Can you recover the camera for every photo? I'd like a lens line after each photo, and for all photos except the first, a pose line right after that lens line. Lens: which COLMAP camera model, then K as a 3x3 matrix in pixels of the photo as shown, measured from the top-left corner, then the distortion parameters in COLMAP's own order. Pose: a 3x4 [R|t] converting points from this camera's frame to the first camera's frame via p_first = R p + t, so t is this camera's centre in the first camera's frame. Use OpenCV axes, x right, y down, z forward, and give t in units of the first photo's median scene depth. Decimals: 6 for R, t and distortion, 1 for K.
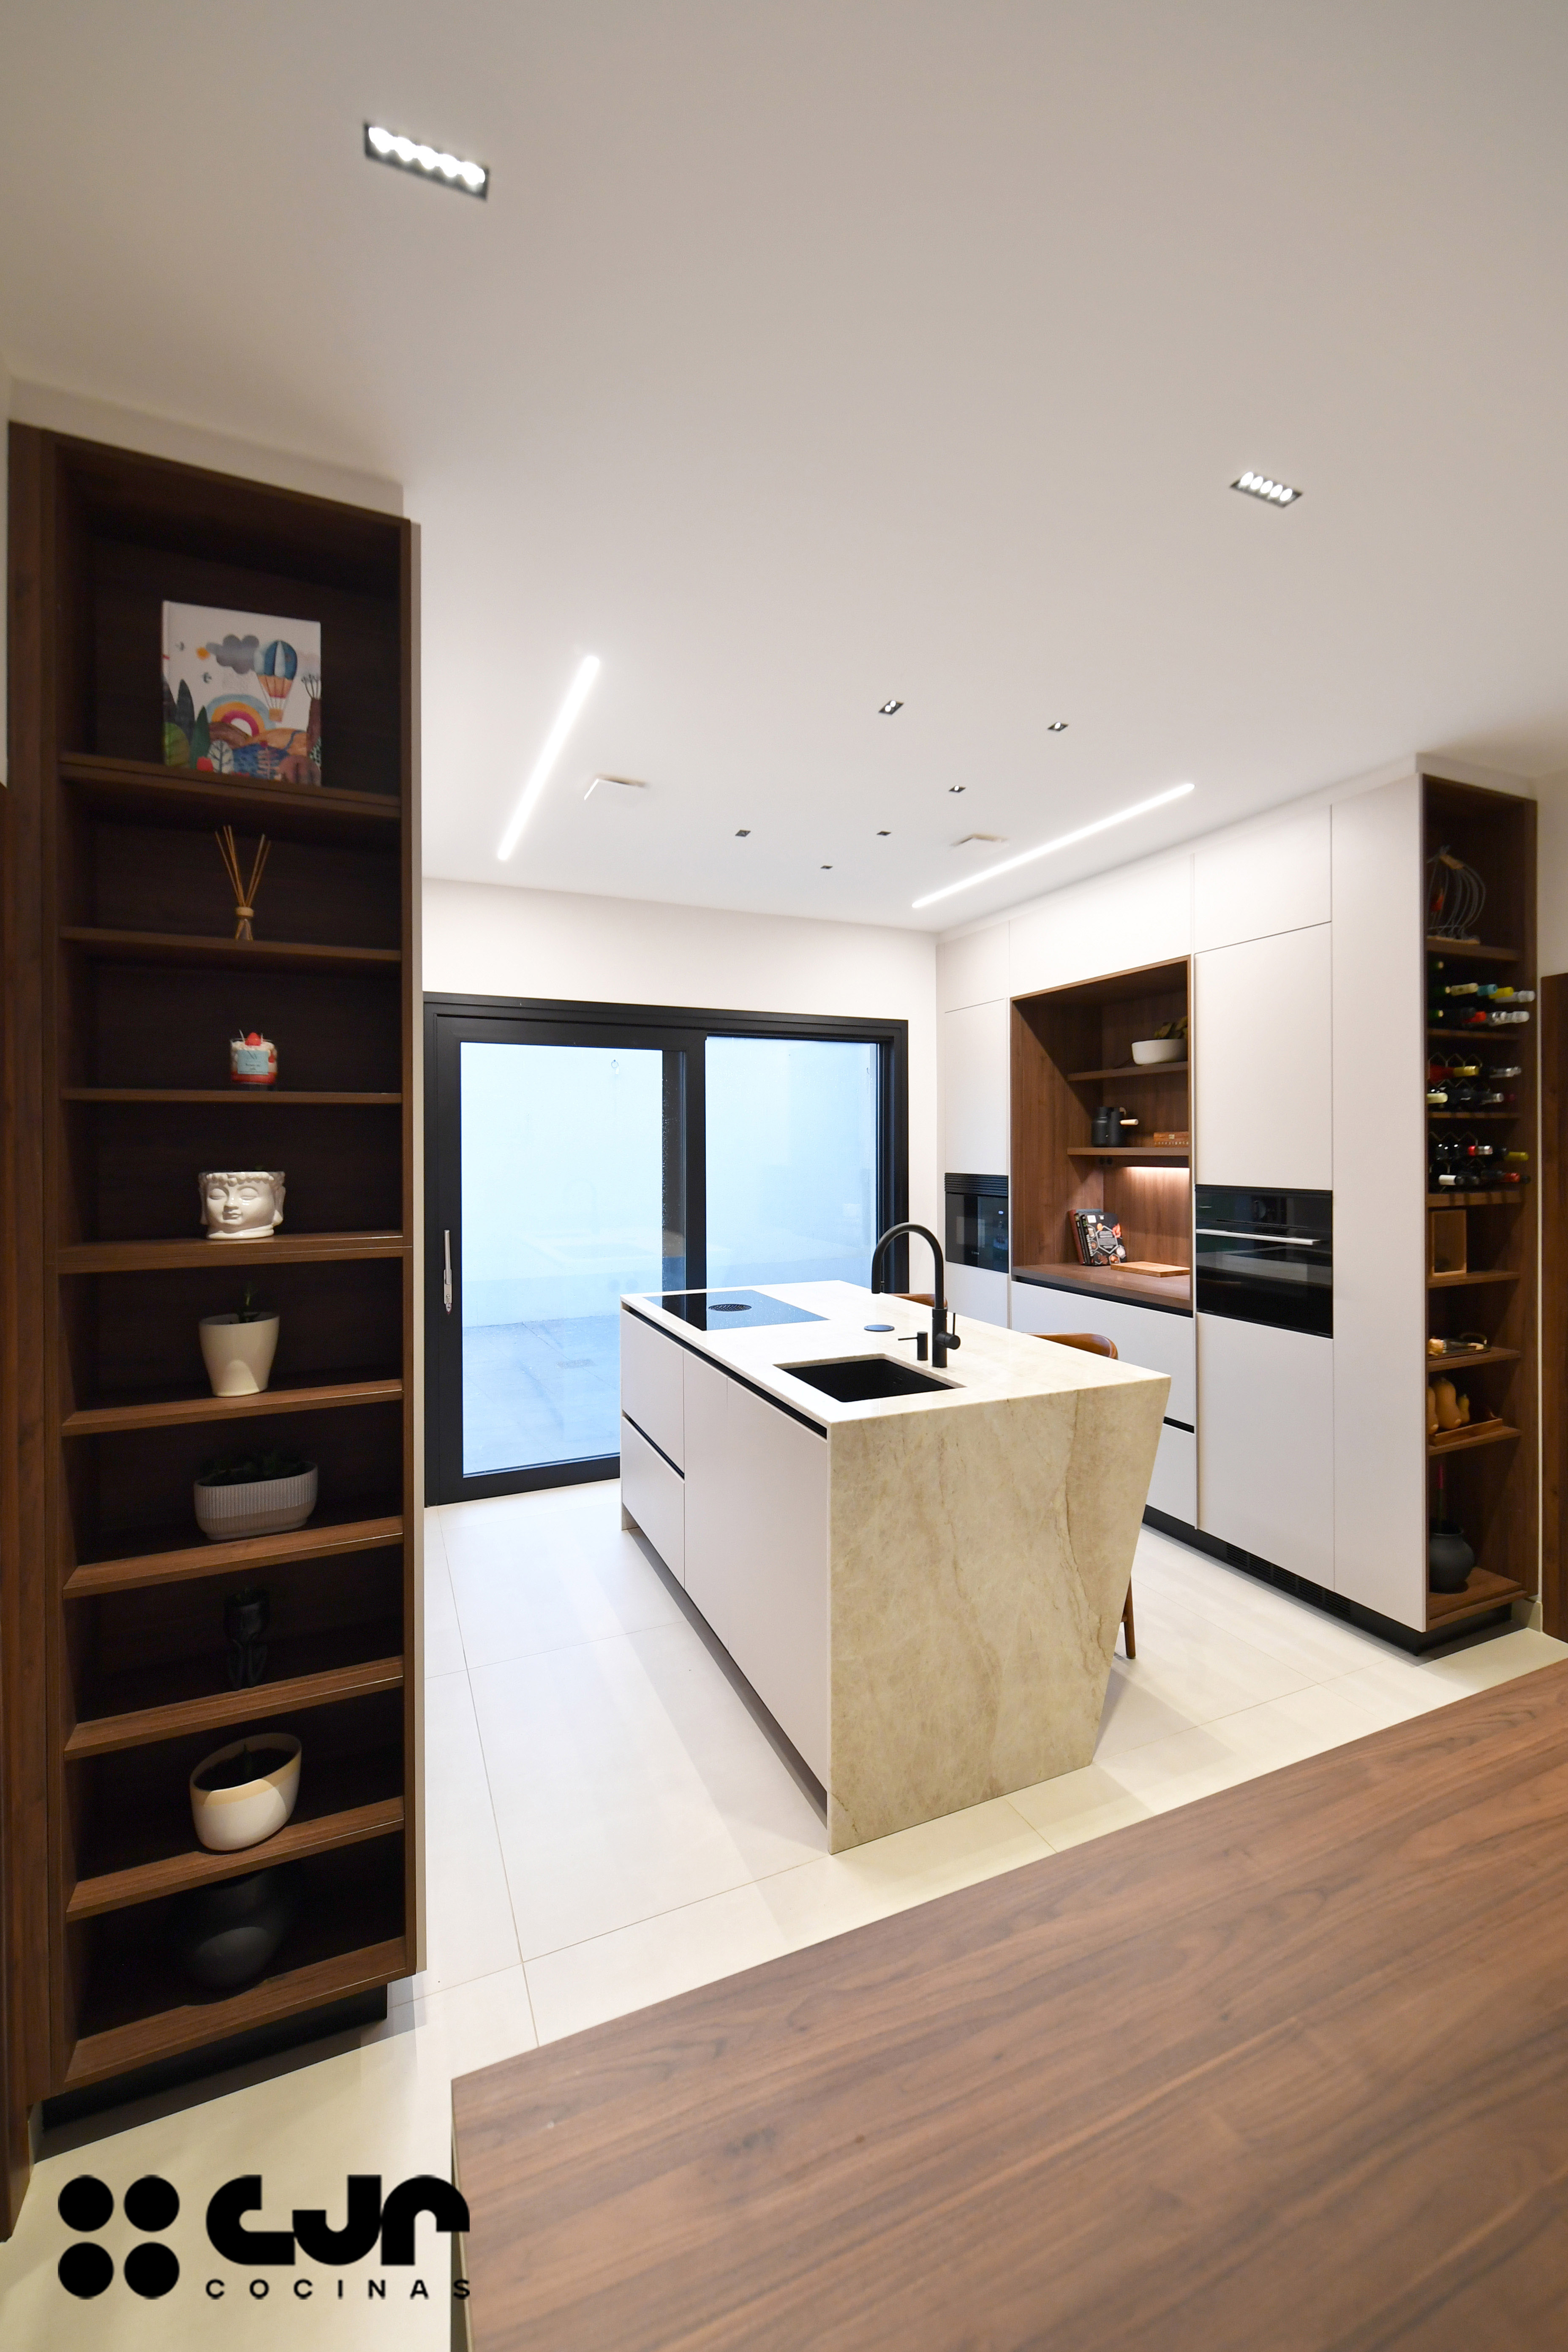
lens RADIAL K [[979.5, 0, 788.2], [0, 979.5, 1167.3], [0, 0, 1]] dist [-0.008960, 0.001889]
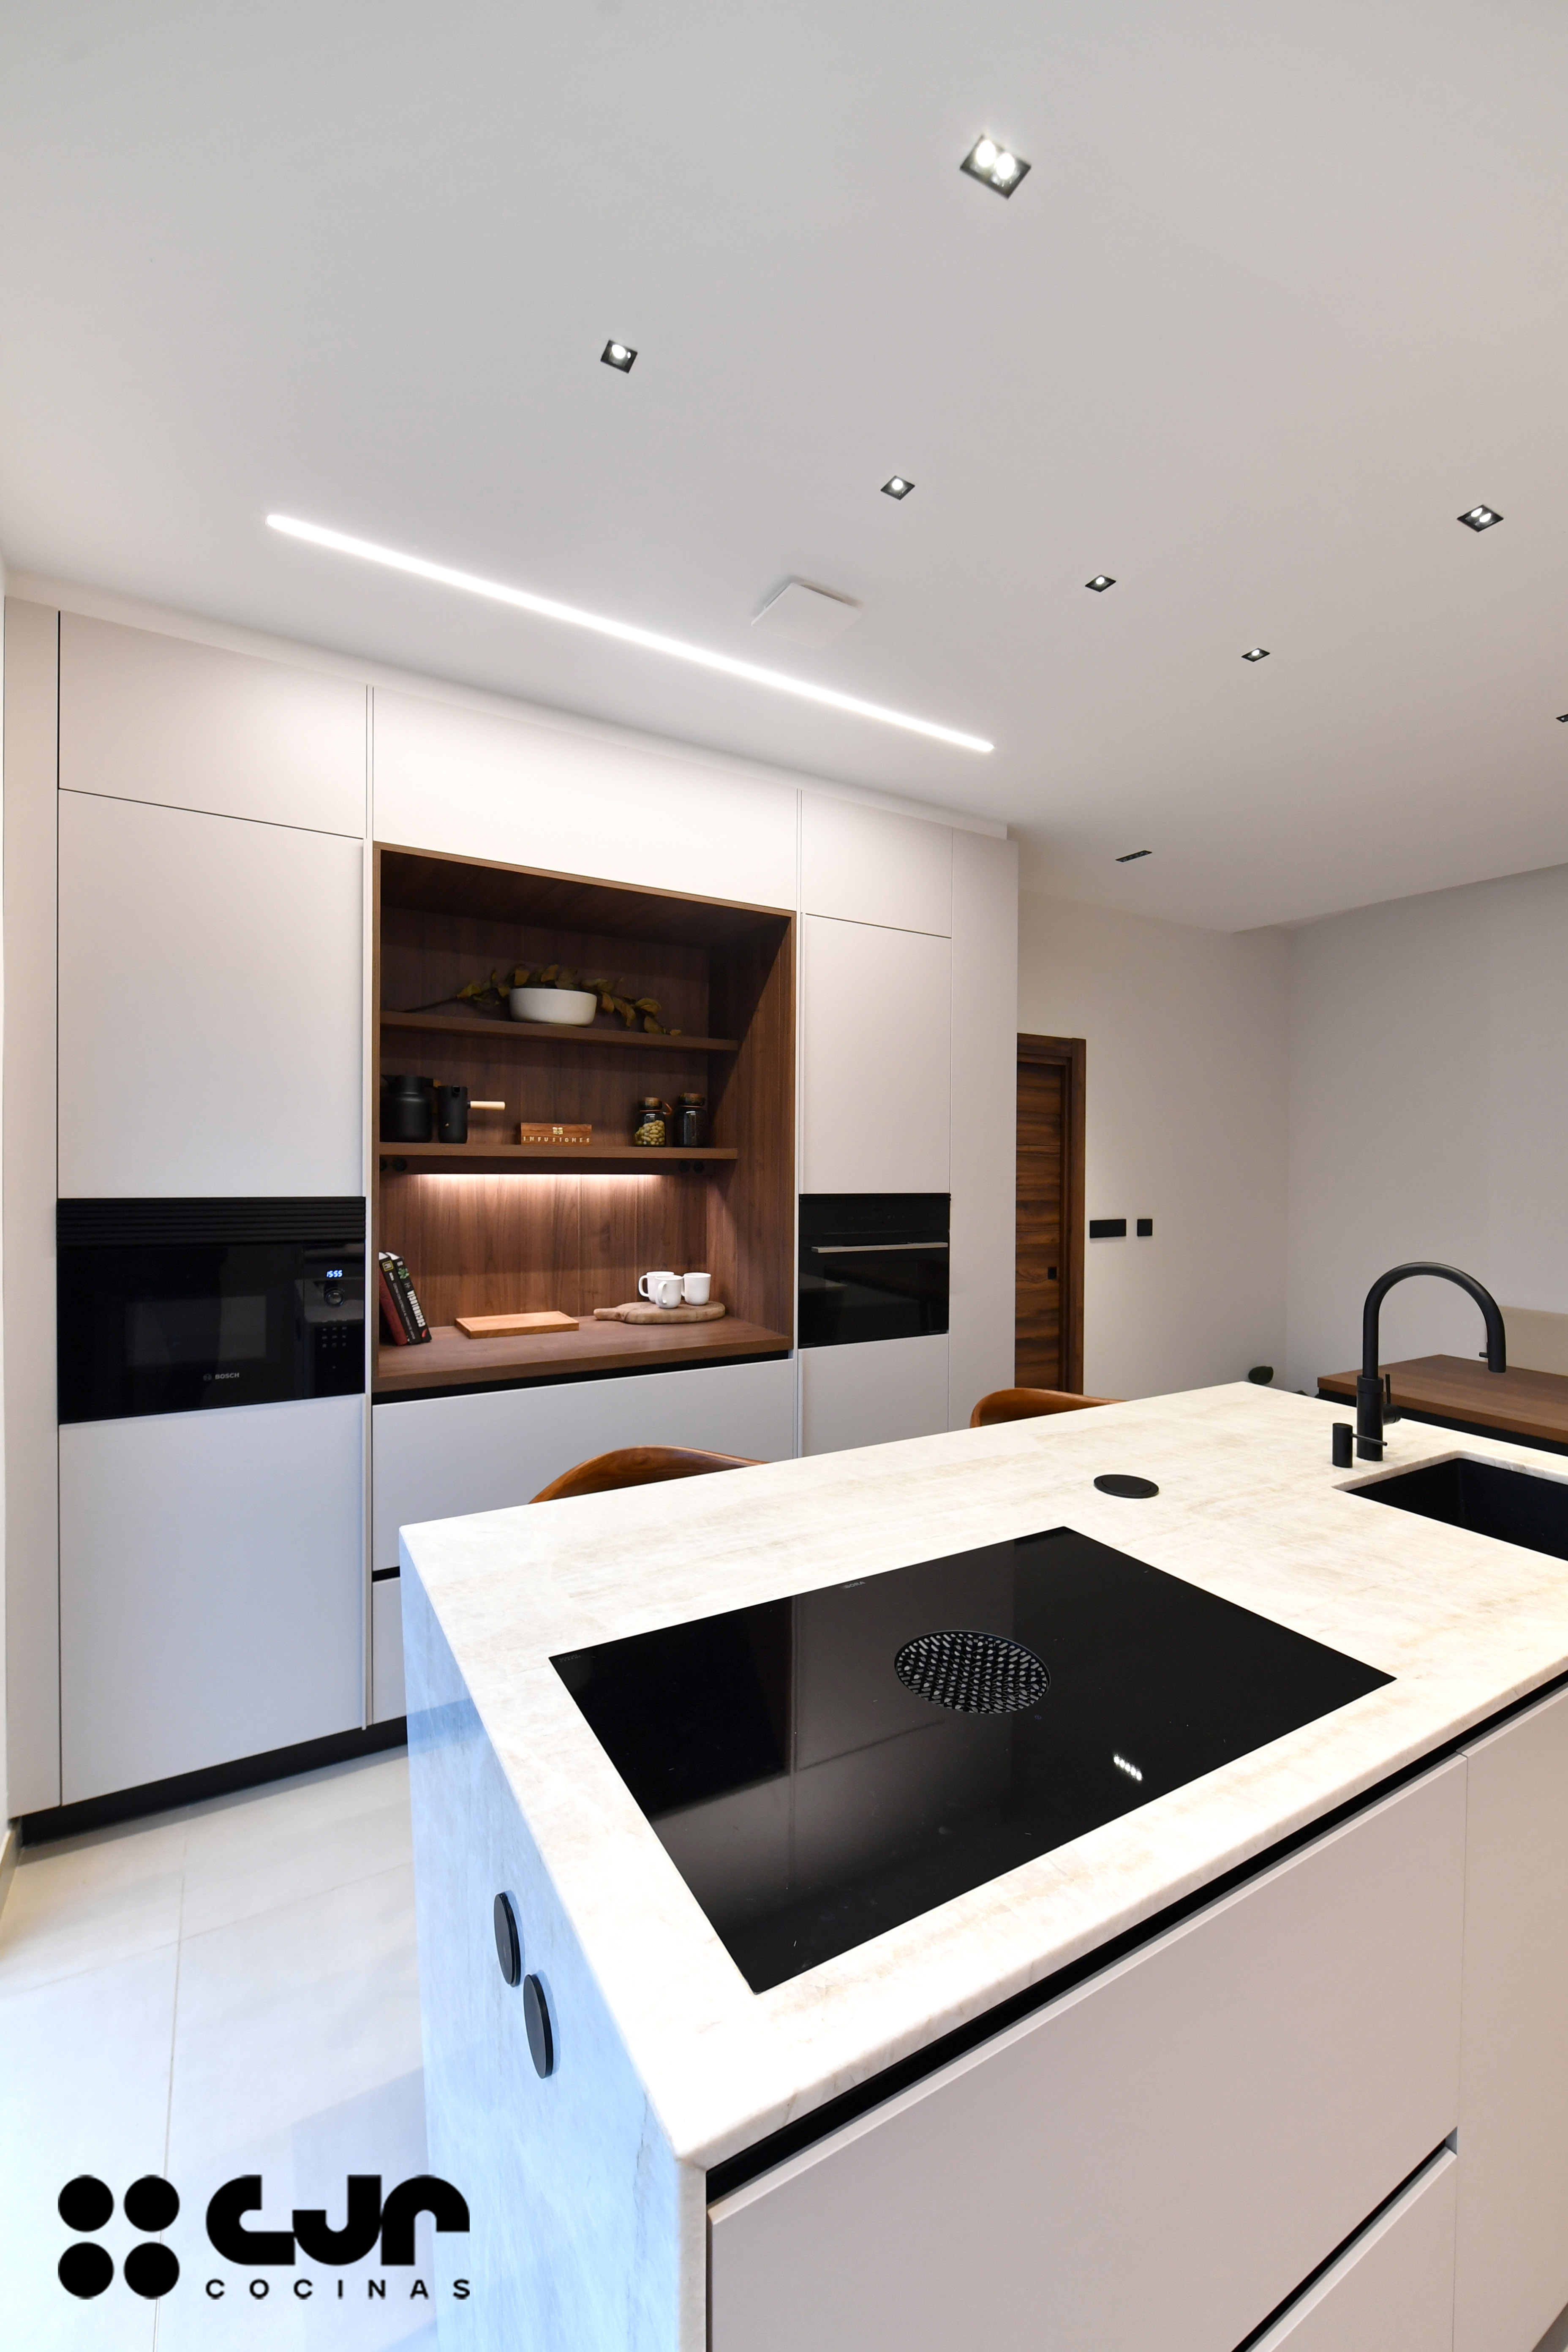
lens RADIAL K [[930.1, 0, 770.9], [0, 930.1, 1170.2], [0, 0, 1]] dist [0.005645, -0.002758]
pose [[-0.113313, -0.006752, 0.993536, -0.537219], [0.009803, 0.999921, 0.007914, -0.011718], [-0.993511, 0.010636, -0.113237, 1.704779]]
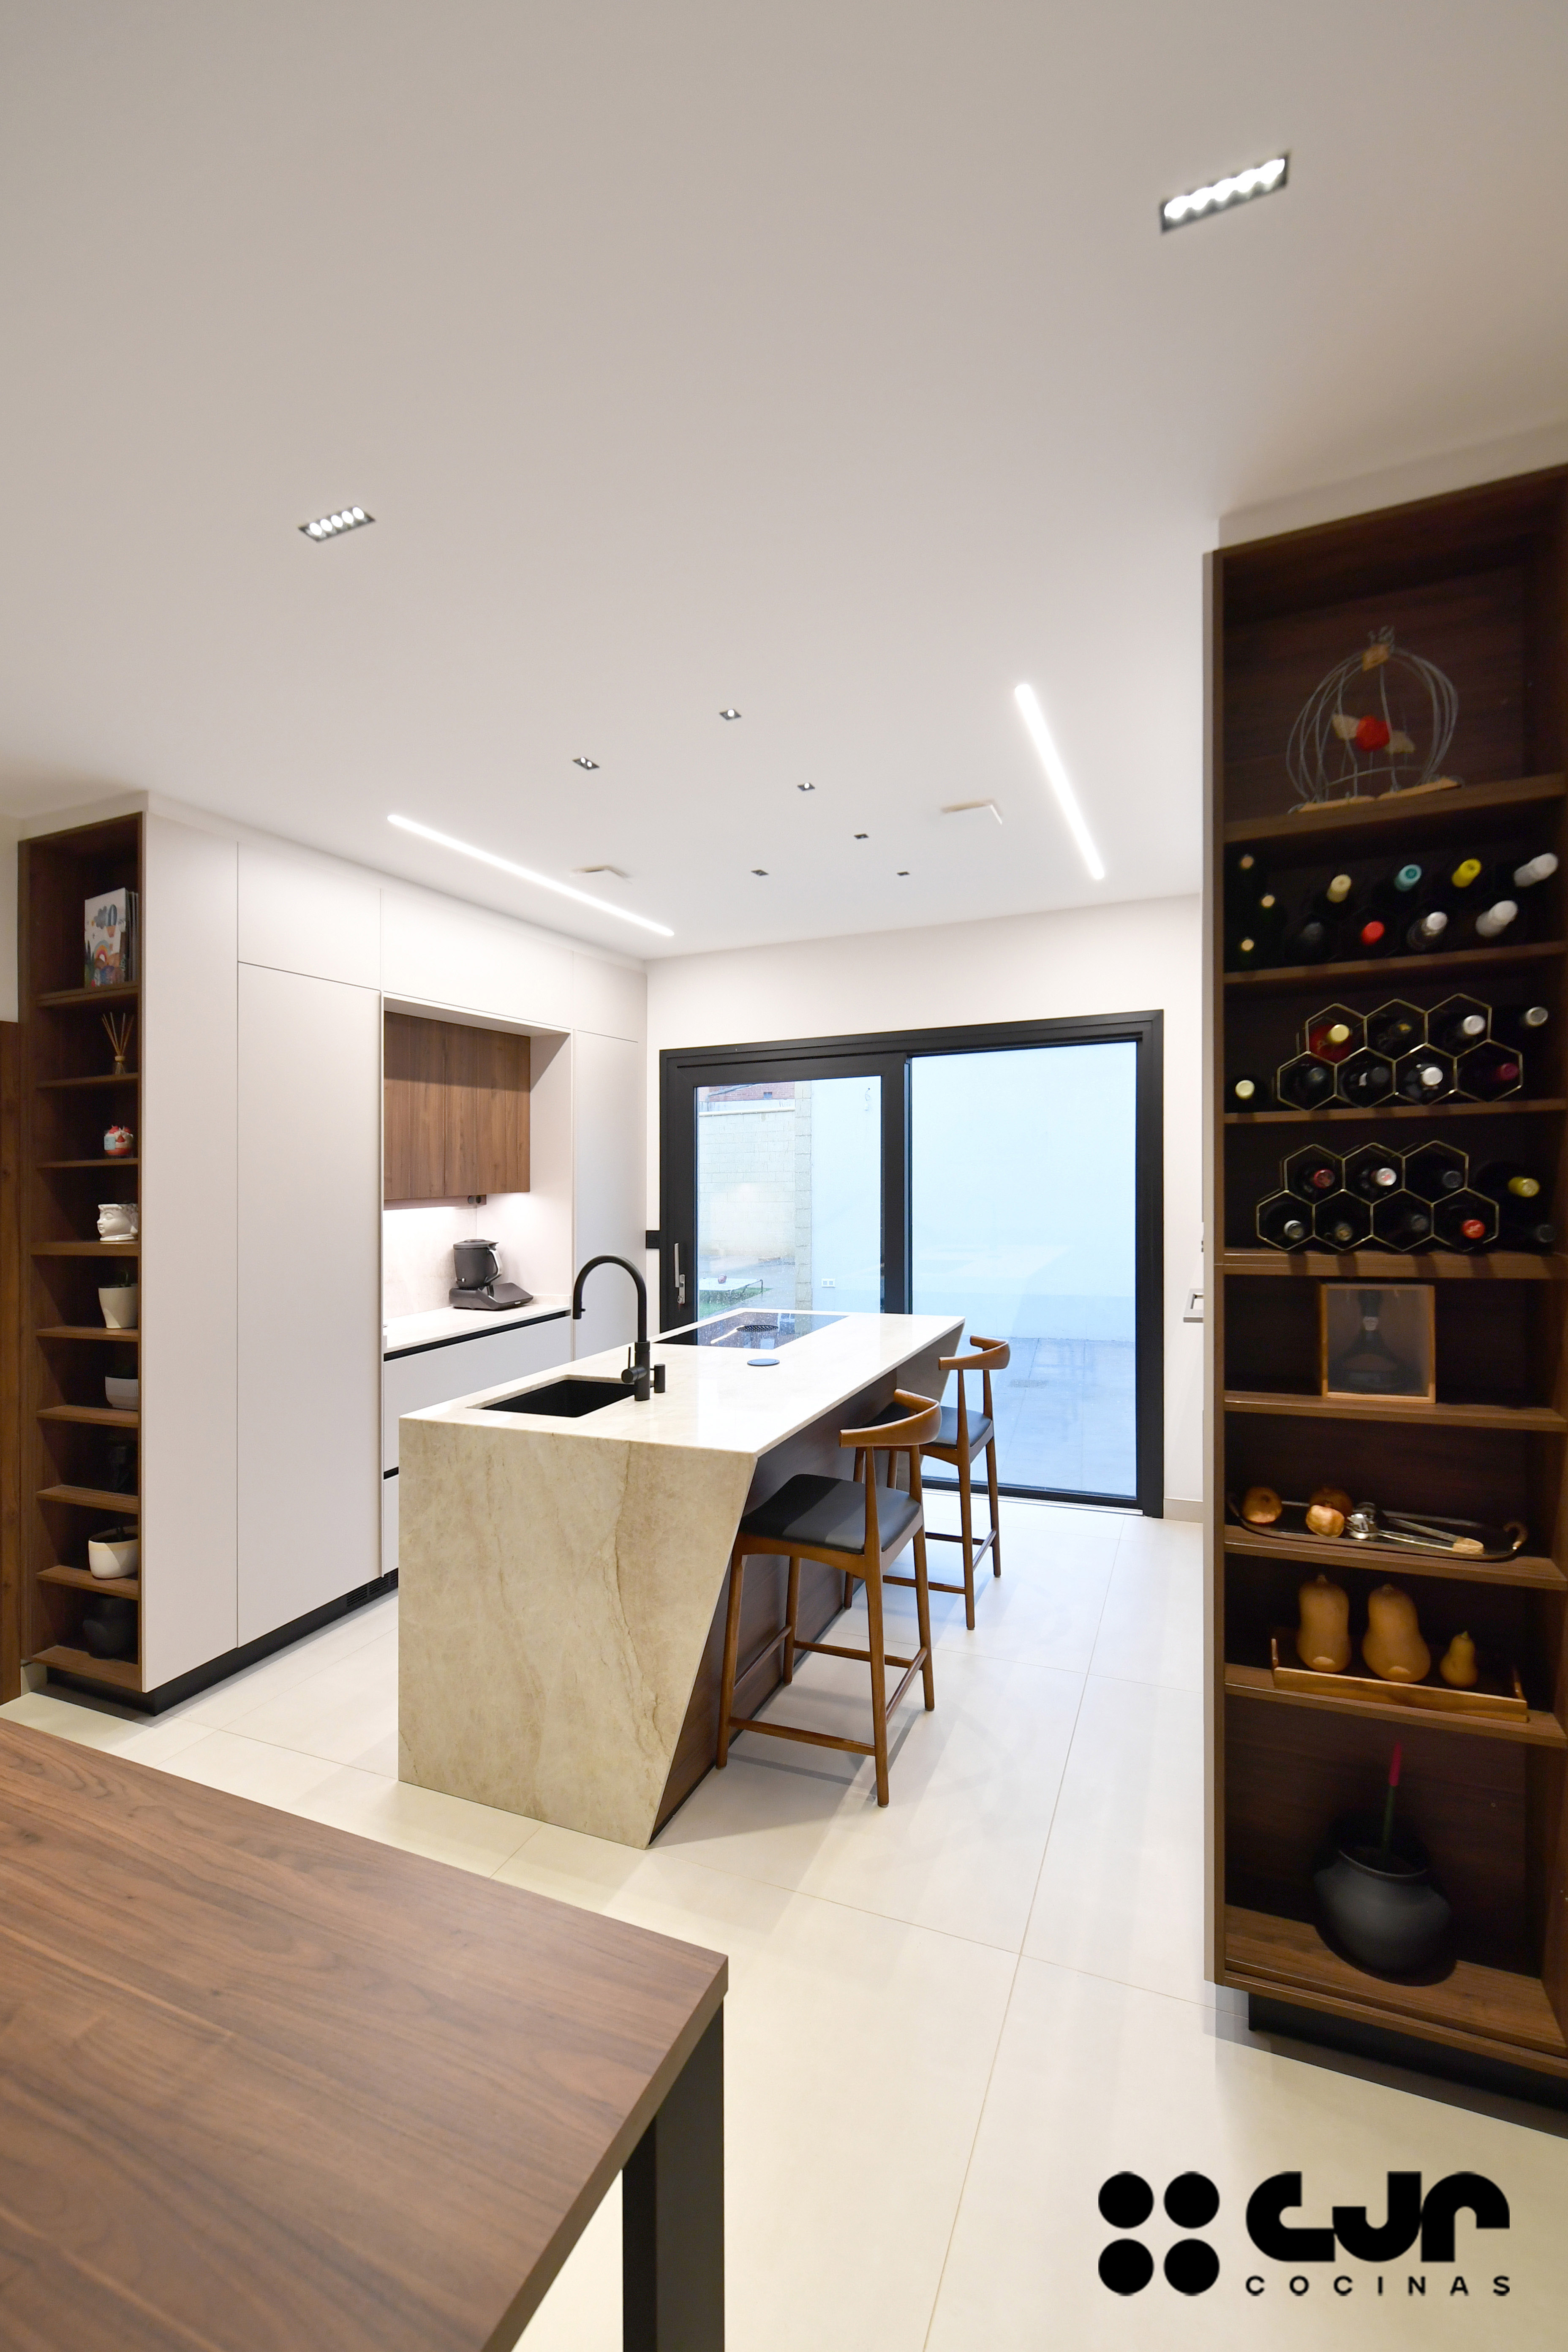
lens RADIAL K [[979.5, 0, 774.2], [0, 979.5, 1178.7], [0, 0, 1]] dist [-0.008960, 0.001889]
pose [[0.674176, -0.006387, -0.738543, 1.086751], [0.005372, 0.999979, -0.003744, -0.019678], [0.738551, -0.001443, 0.674196, 0.472040]]
